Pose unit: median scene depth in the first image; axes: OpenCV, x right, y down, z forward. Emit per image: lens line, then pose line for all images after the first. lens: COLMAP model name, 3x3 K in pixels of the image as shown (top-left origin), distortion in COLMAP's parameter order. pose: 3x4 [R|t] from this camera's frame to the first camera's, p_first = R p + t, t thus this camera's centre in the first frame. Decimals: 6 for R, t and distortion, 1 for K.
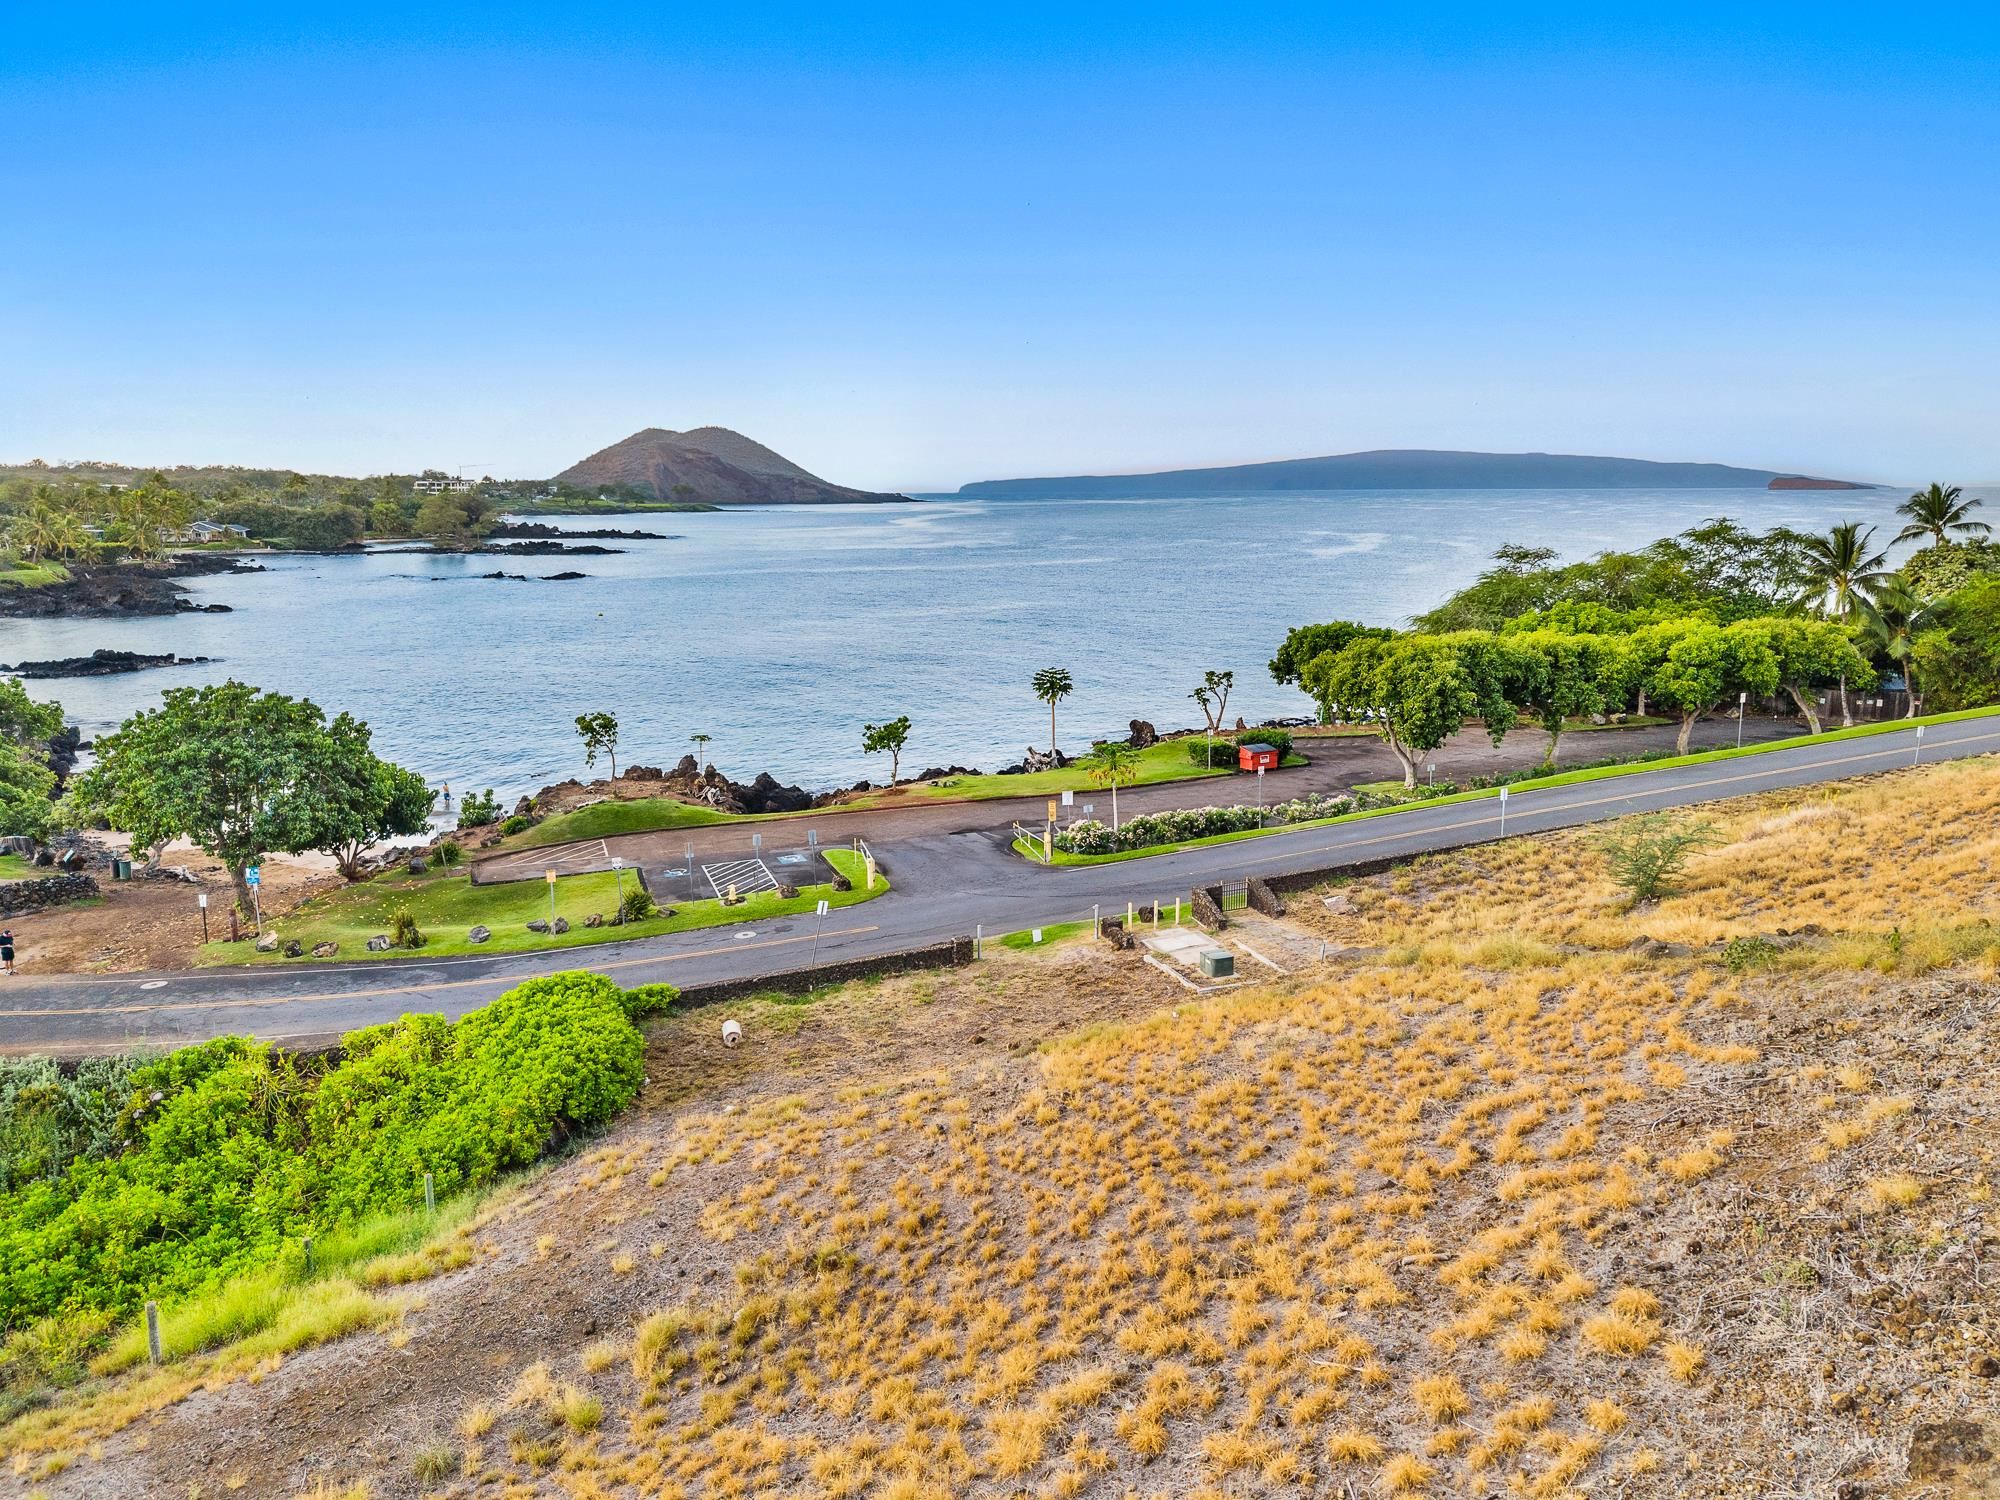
lens RADIAL K [[1342.9, 0, 994.6], [0, 1342.9, 744.4], [0, 0, 1]] dist [0.049609, -0.049445]
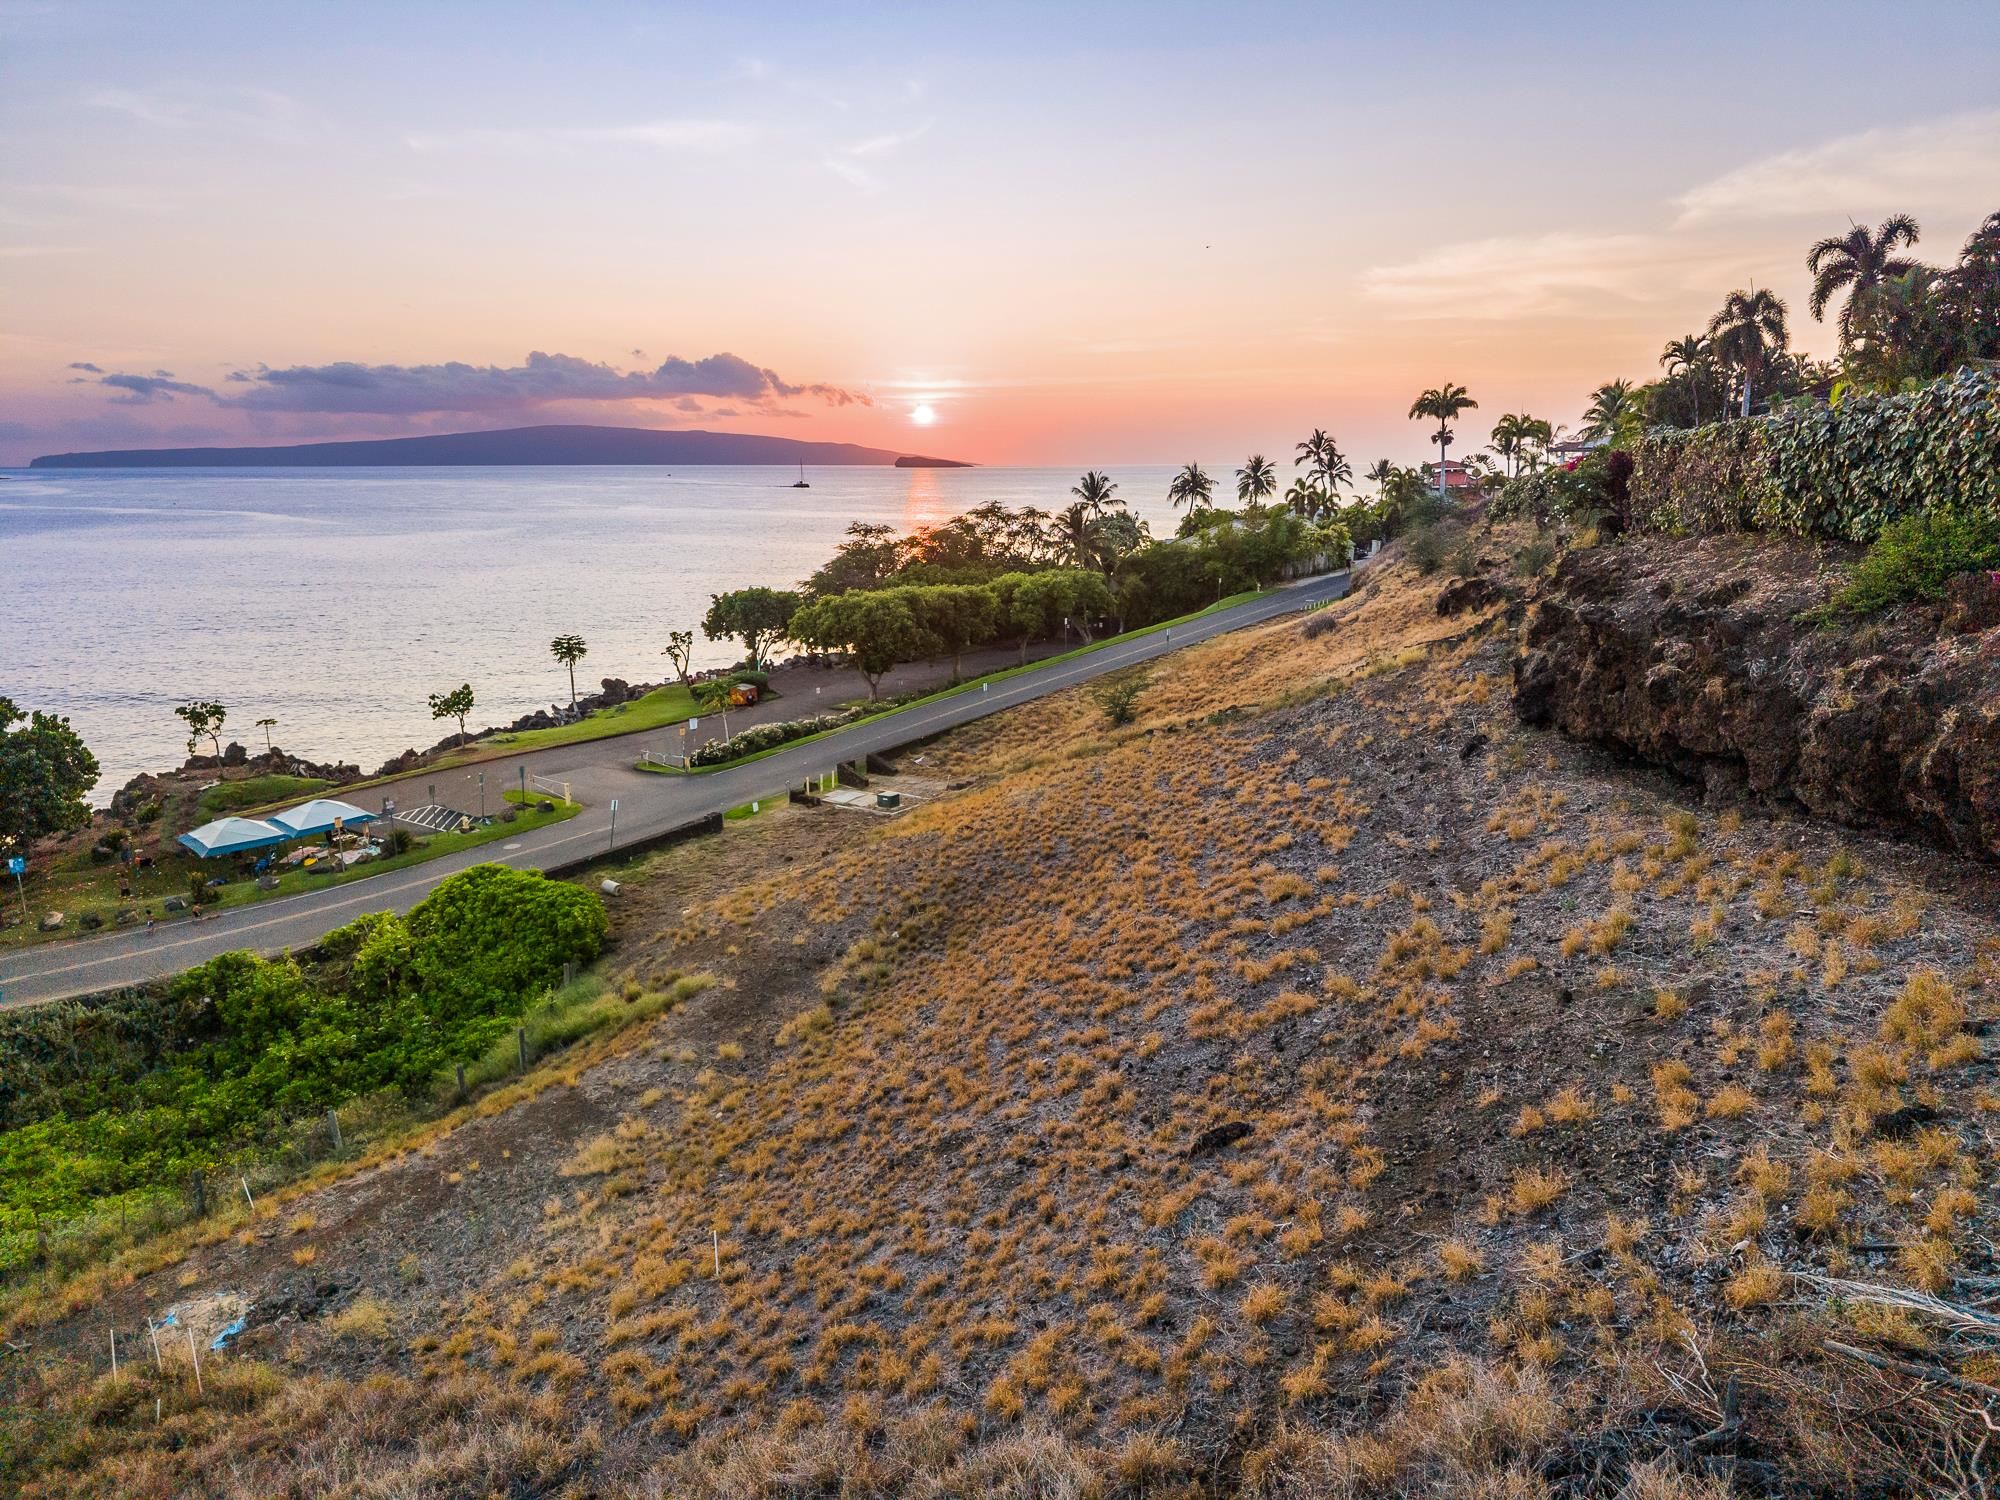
lens RADIAL K [[1342.9, 0, 994.6], [0, 1342.9, 744.4], [0, 0, 1]] dist [0.049609, -0.049445]
pose [[0.836331, -0.110283, 0.537018, -0.253804], [0.099495, 0.993824, 0.049145, 0.014838], [-0.539121, 0.012329, 0.842138, -0.171990]]
